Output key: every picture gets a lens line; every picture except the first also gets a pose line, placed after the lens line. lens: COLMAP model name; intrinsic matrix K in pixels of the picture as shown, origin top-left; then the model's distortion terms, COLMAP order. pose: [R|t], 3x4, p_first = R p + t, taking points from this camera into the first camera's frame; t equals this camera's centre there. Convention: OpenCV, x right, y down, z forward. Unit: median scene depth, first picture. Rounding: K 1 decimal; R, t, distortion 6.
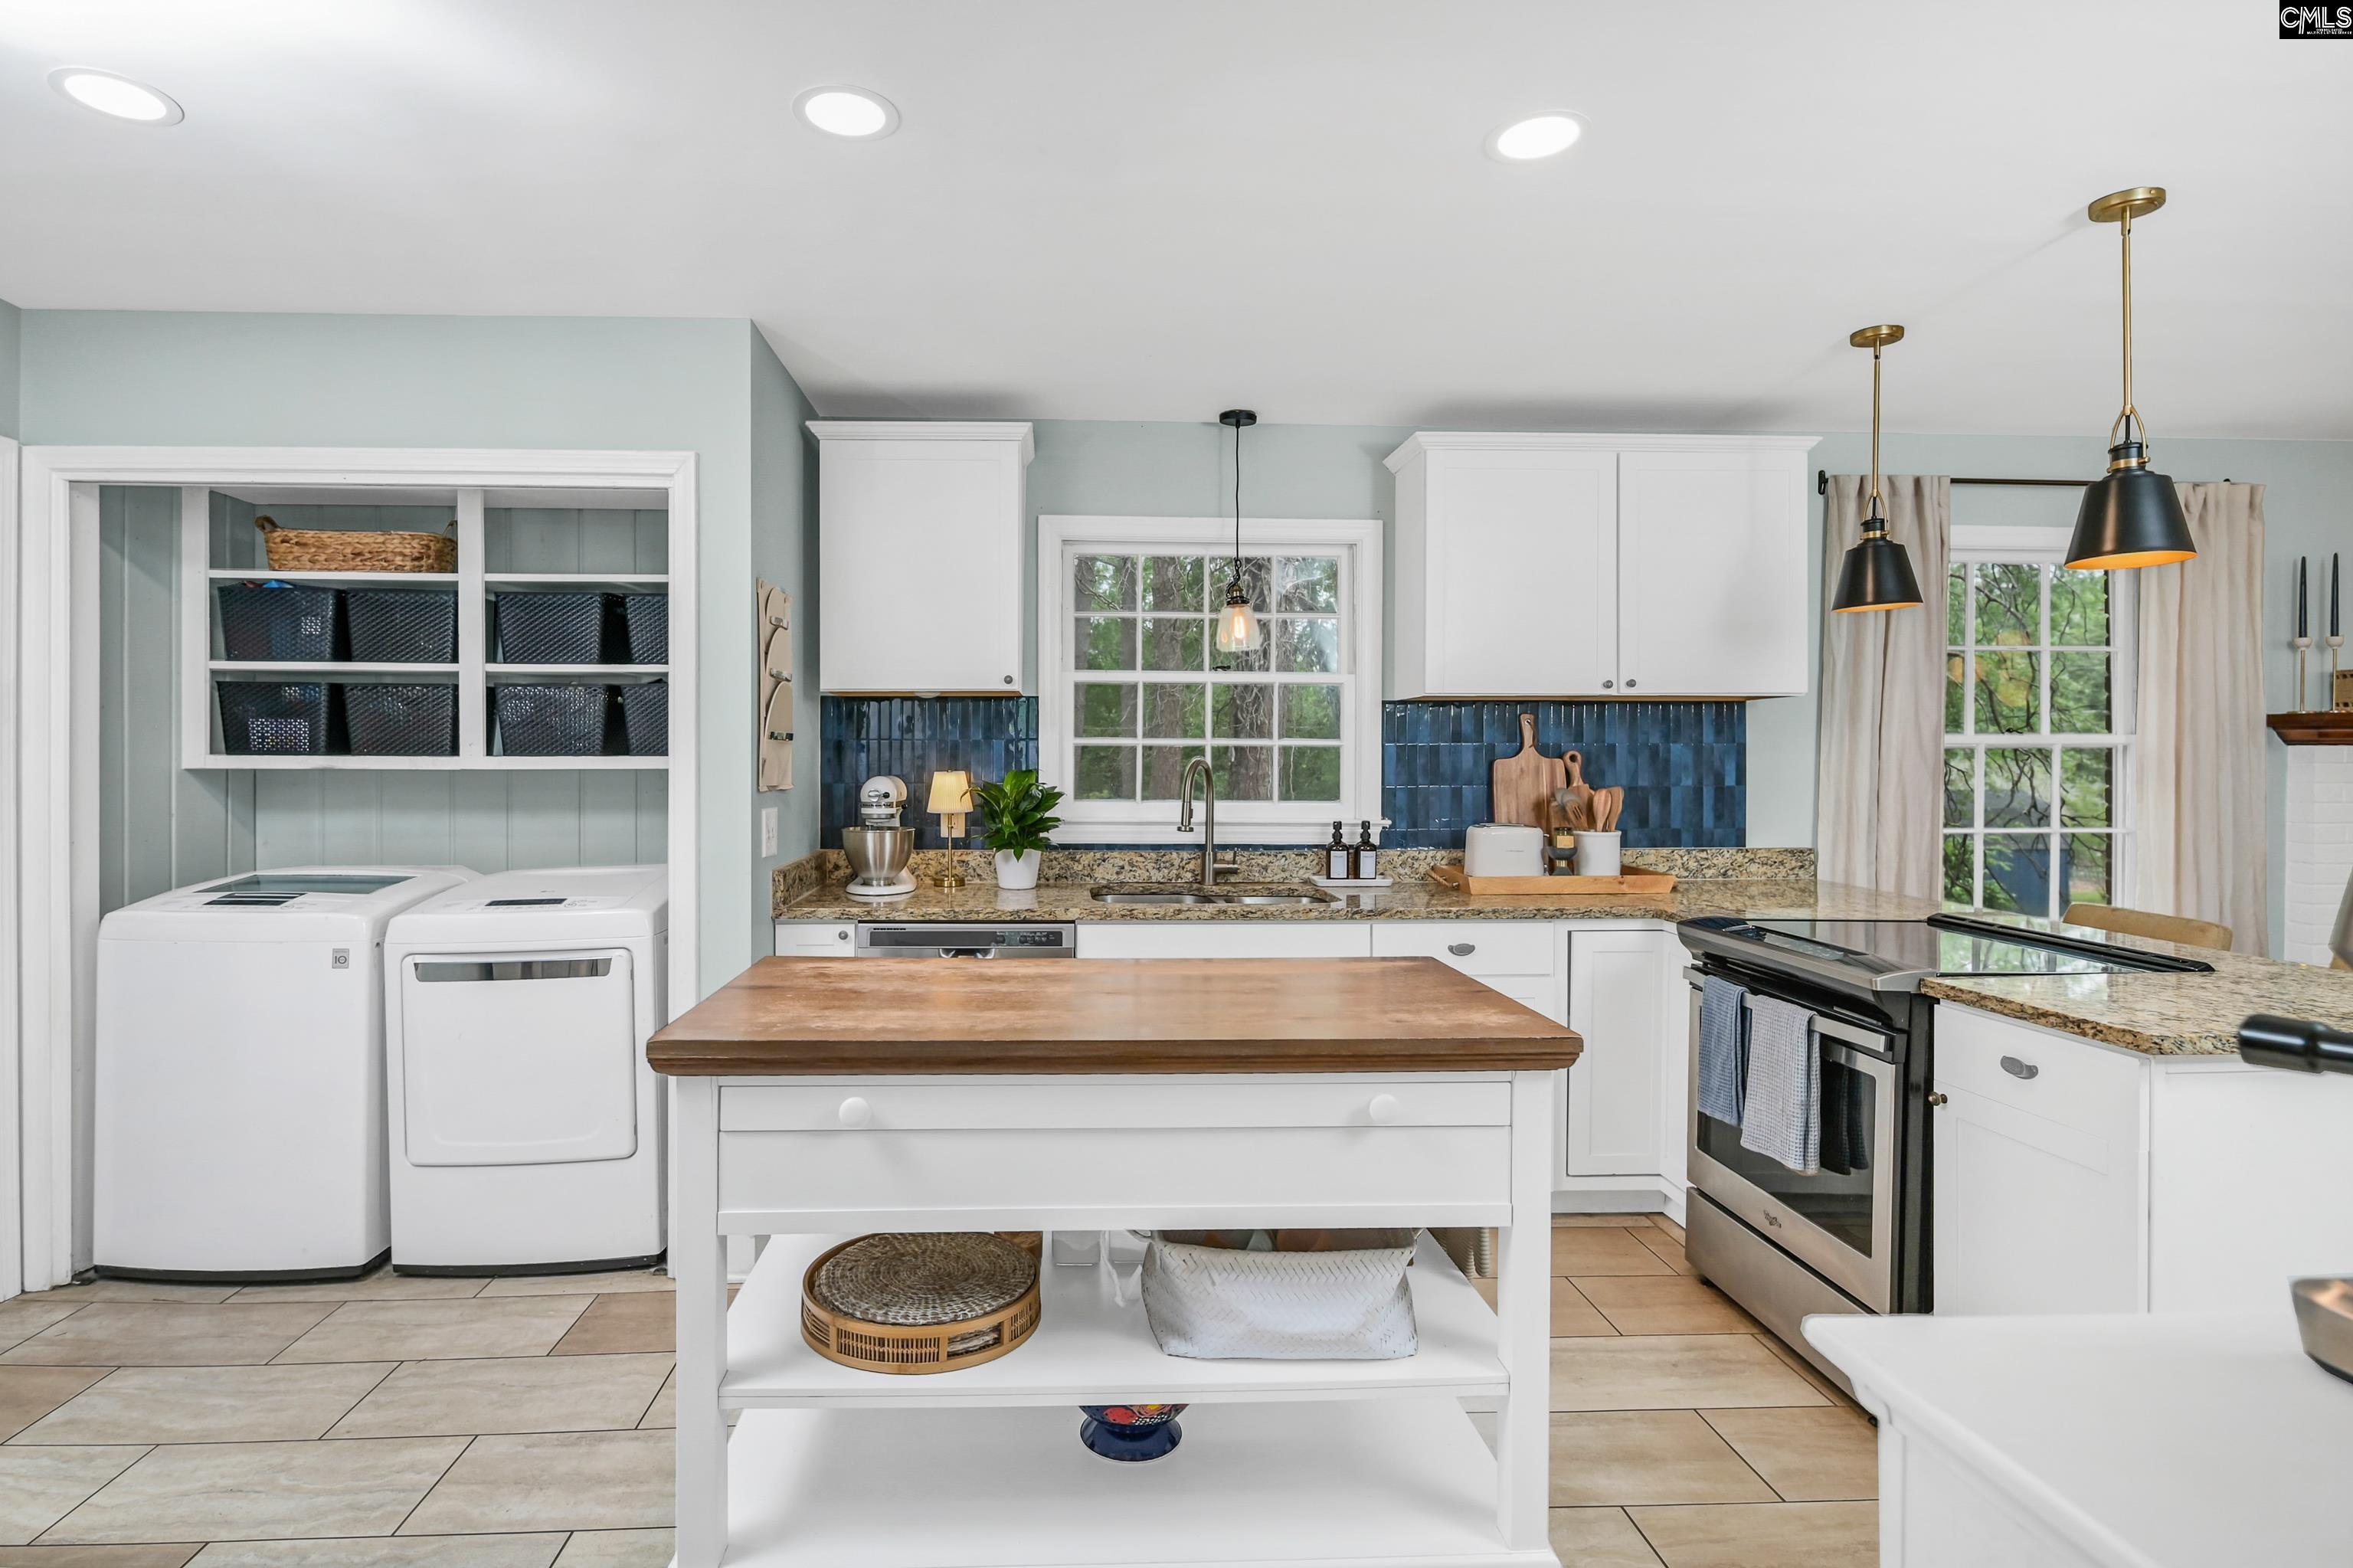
lens RADIAL K [[1205.7, 0, 1073.8], [0, 1205.7, 754.7], [0, 0, 1]] dist [-0.014895, -0.001149]
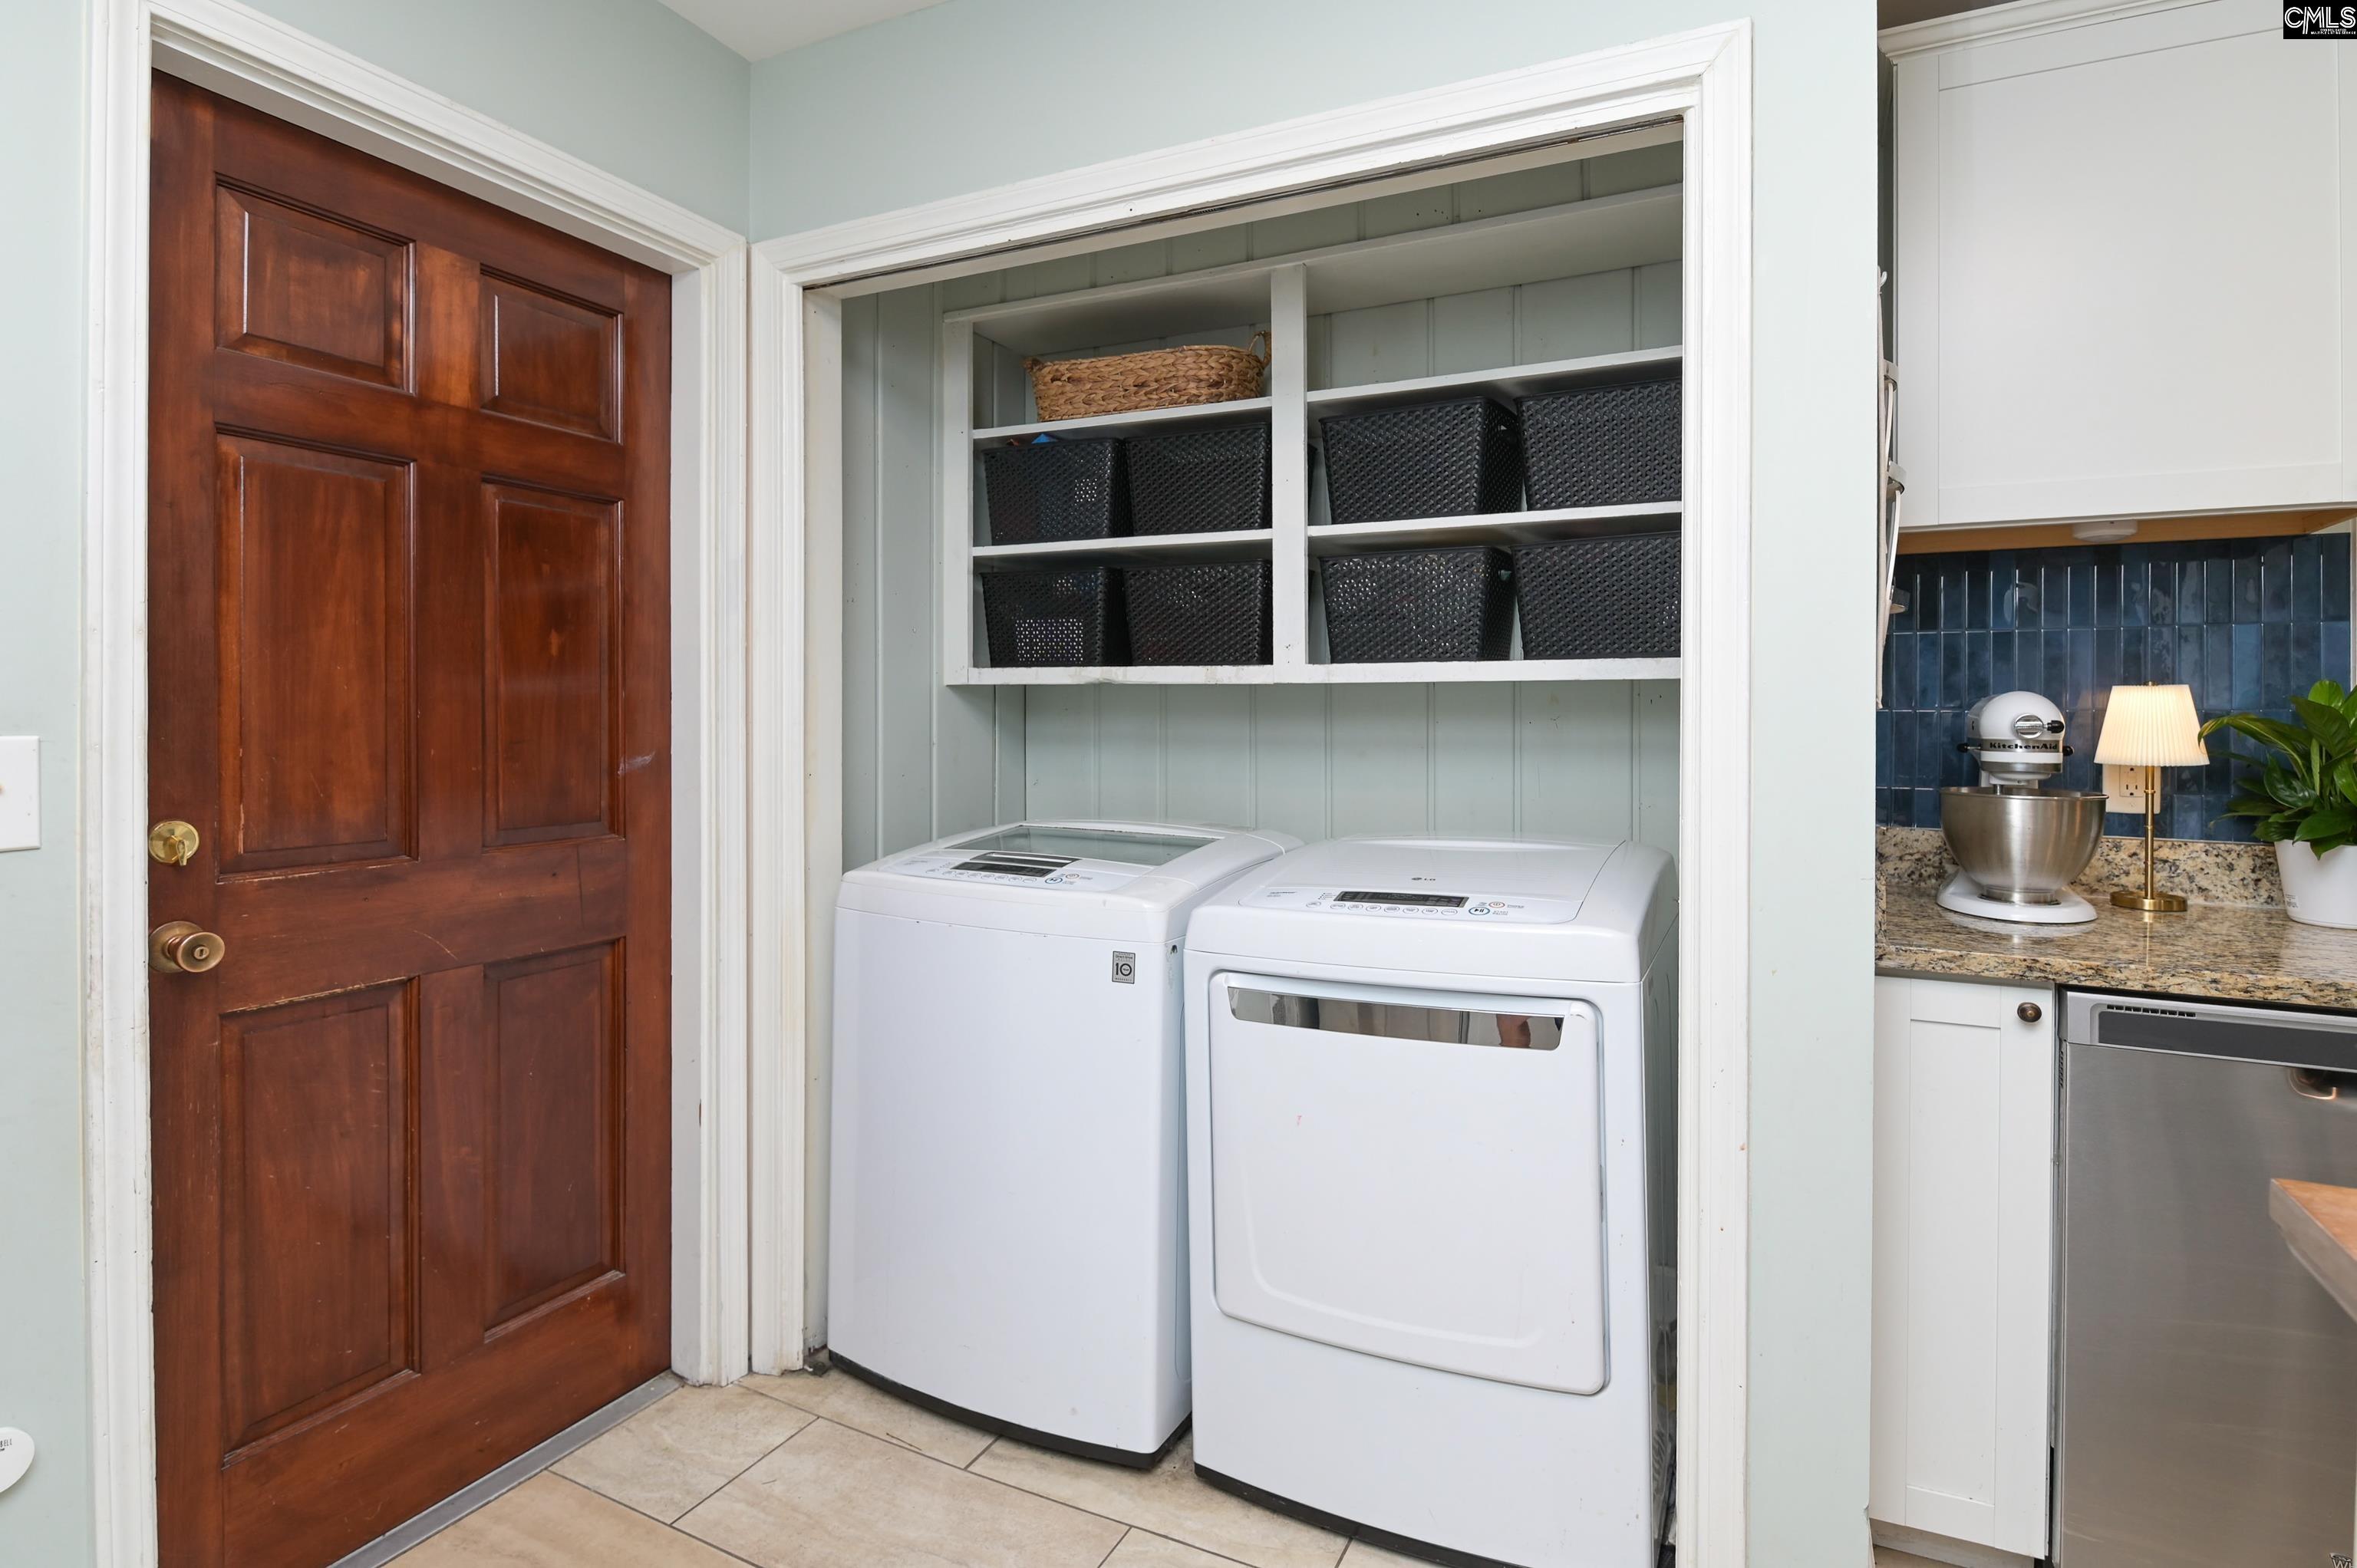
lens RADIAL K [[1177.6, 0, 1180.6], [0, 1177.6, 715.8], [0, 0, 1]] dist [0.000258, -0.000107]
pose [[0.883954, 0.004523, -0.467551, -0.233420], [-0.002768, 0.999986, 0.004442, 0.026068], [0.467565, -0.002632, 0.883955, 0.366972]]
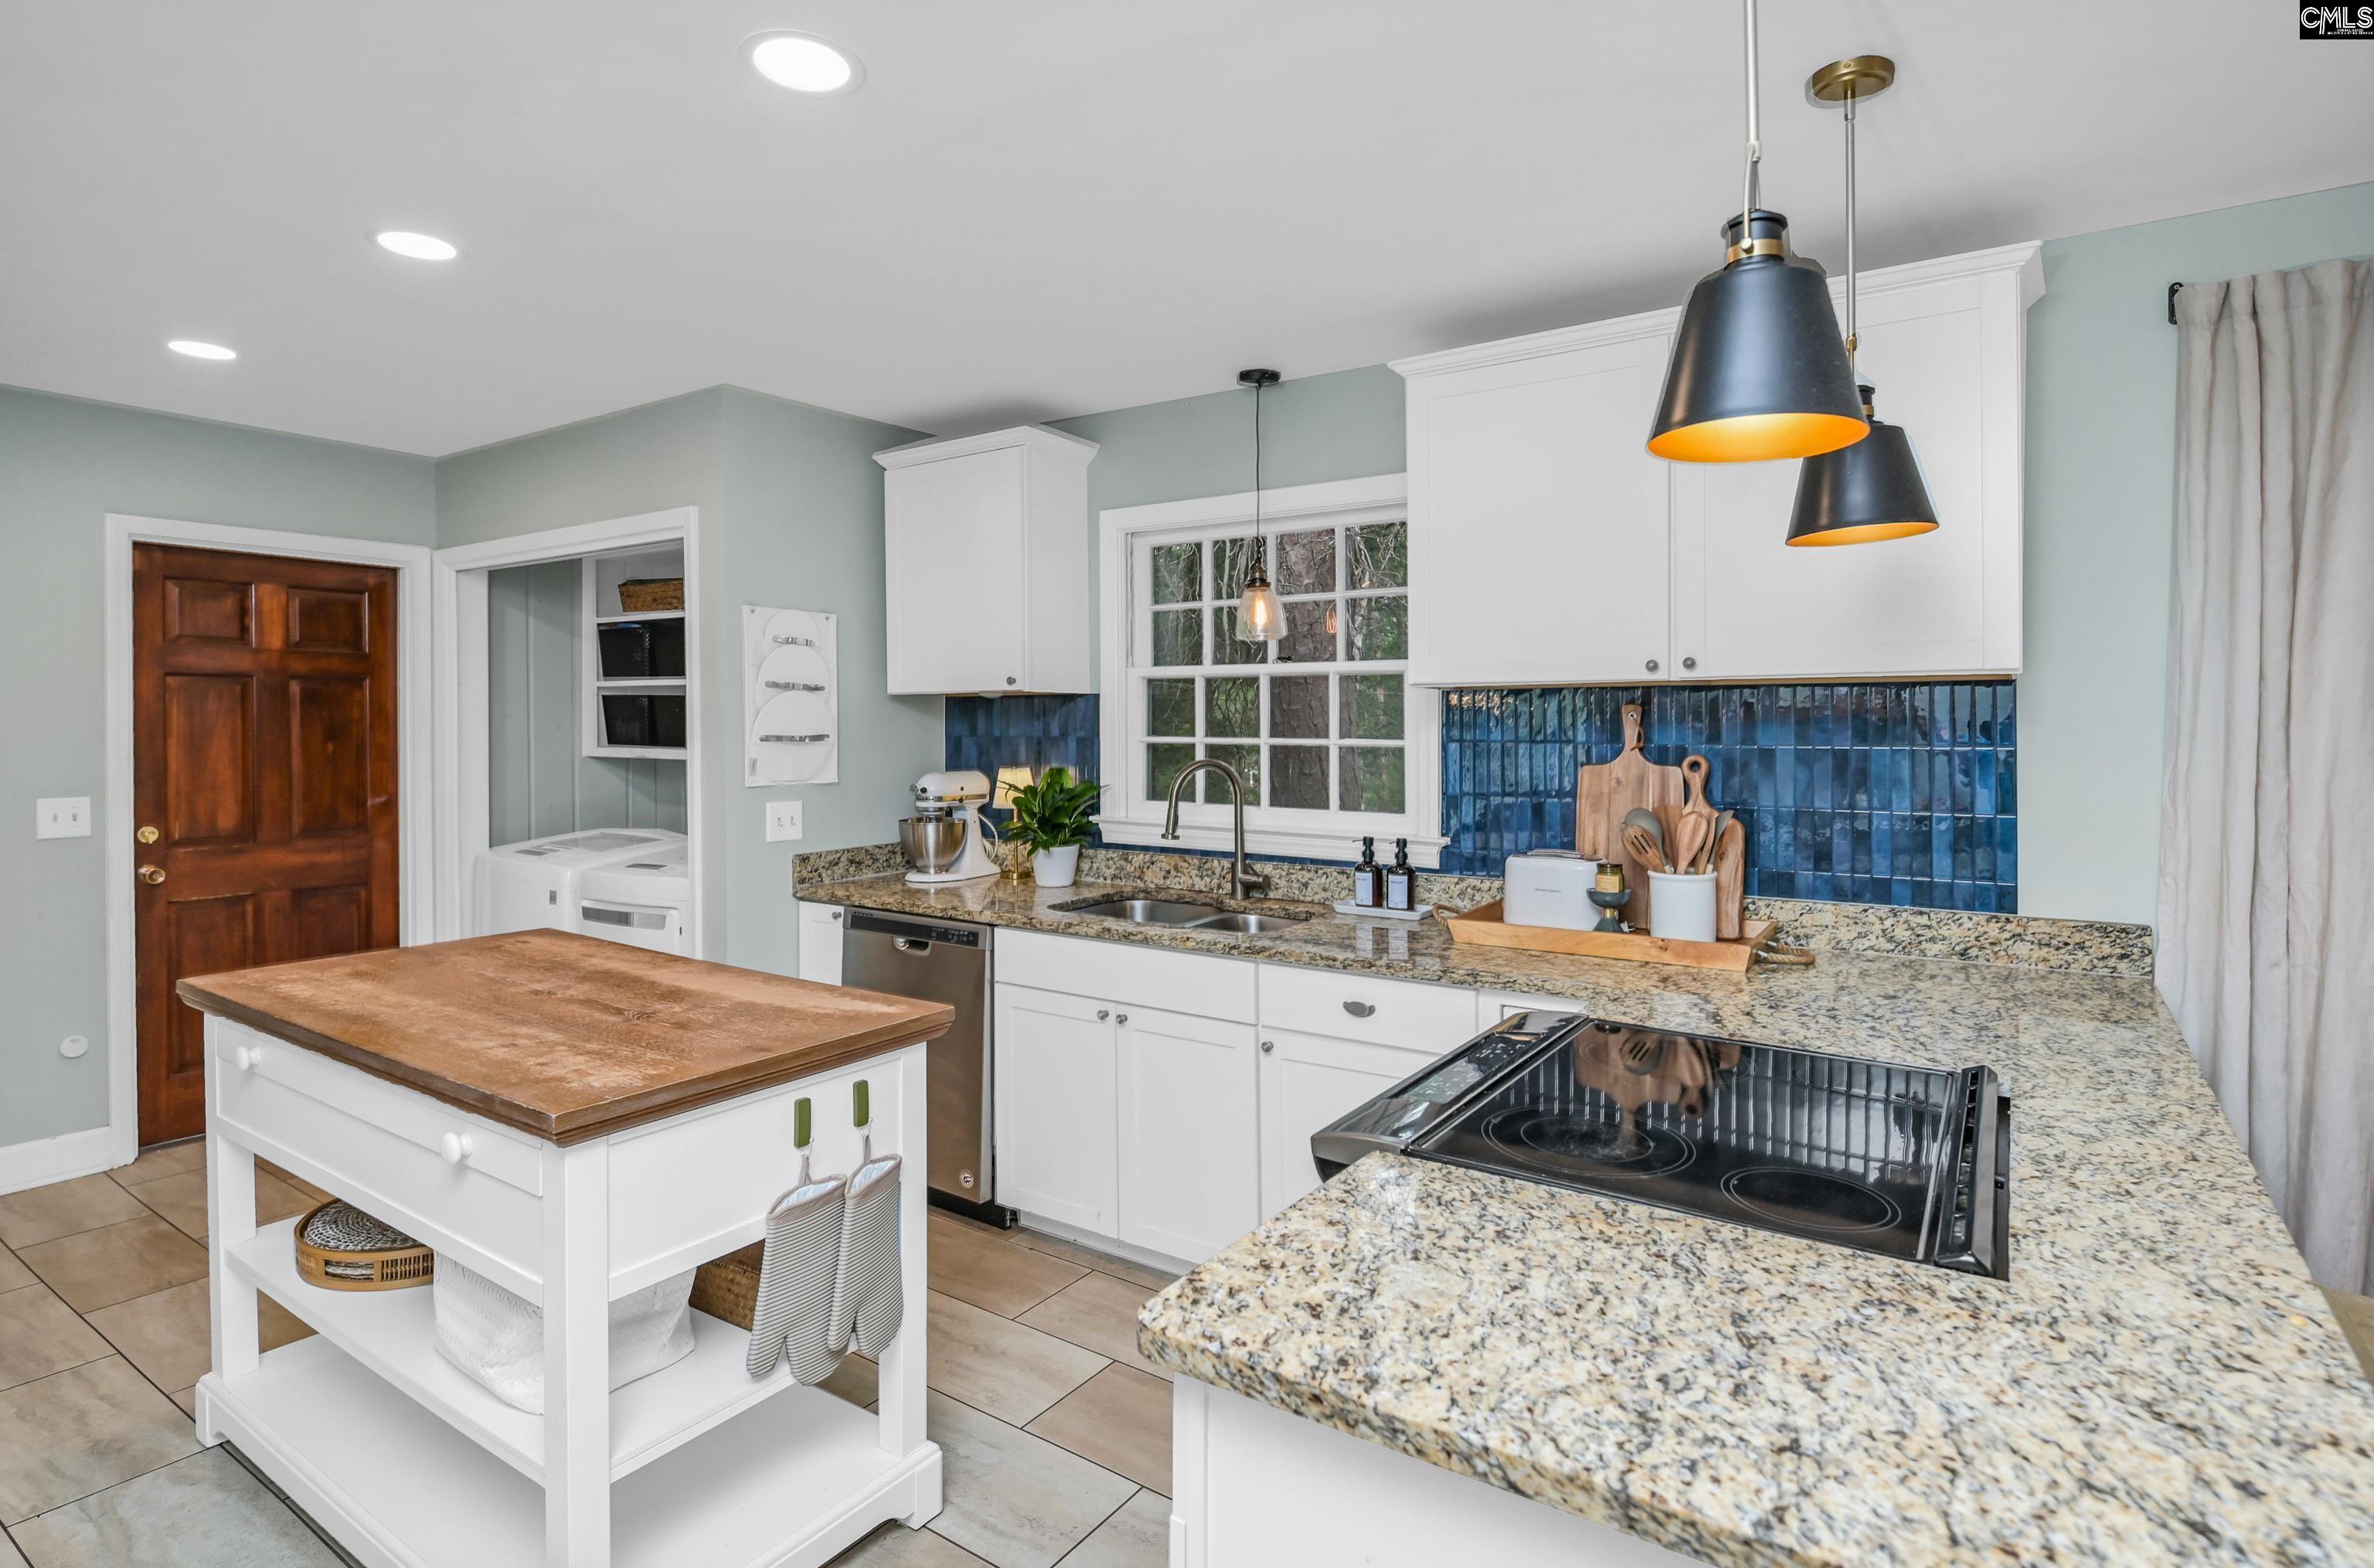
lens RADIAL K [[1167.9, 0, 1177.6], [0, 1167.9, 726.1], [0, 0, 1]] dist [0.005369, -0.007761]
pose [[0.805209, -0.000095, -0.592992, 0.606834], [0.001039, 0.999999, 0.001251, -0.023383], [0.592991, -0.001624, 0.805208, 0.270274]]
